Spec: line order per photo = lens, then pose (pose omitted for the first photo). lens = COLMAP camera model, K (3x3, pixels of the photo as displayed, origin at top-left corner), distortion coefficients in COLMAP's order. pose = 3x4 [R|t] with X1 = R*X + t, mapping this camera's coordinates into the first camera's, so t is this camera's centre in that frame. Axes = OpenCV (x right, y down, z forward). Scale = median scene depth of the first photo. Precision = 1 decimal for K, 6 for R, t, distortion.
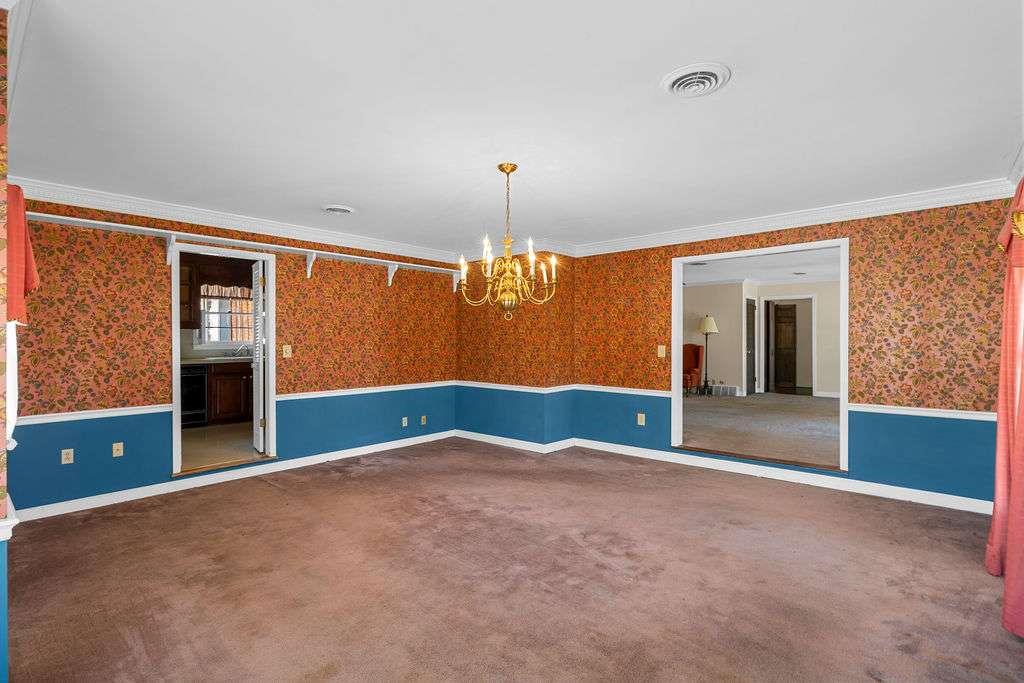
lens RADIAL K [[494.9, 0, 512.0], [0, 494.9, 341.5], [0, 0, 1]] dist [-0.002427, -0.000873]
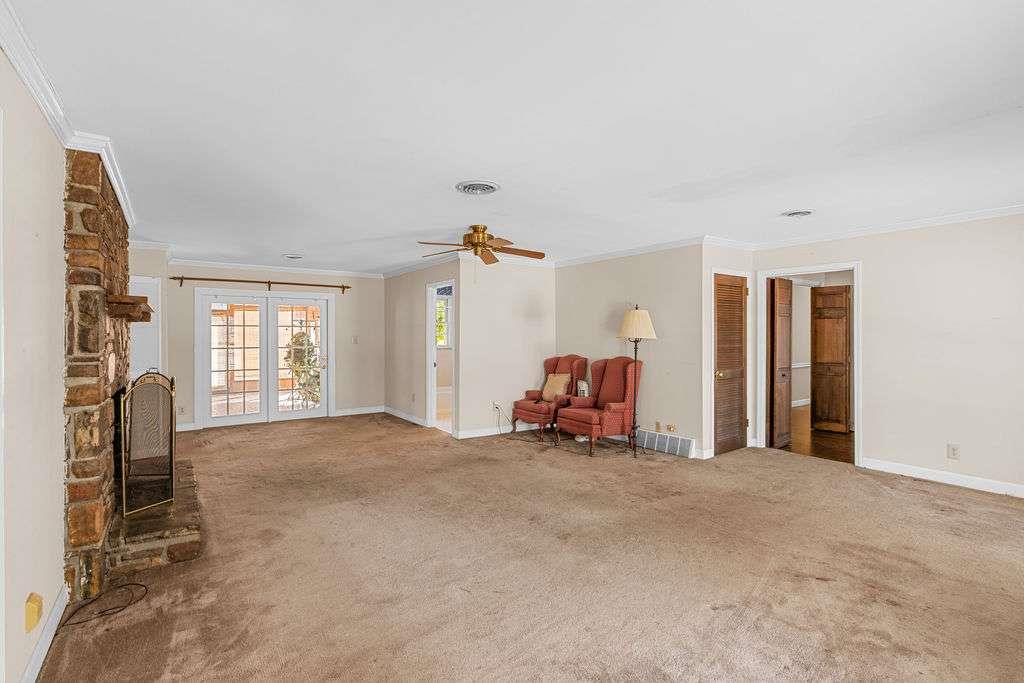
lens RADIAL K [[494.9, 0, 512.0], [0, 494.9, 341.5], [0, 0, 1]] dist [-0.002427, -0.000873]
pose [[0.970827, 0.000155, -0.239780, 0.388959], [0.001866, 0.999965, 0.008203, -0.019413], [0.239772, -0.008411, 0.970793, 0.427496]]
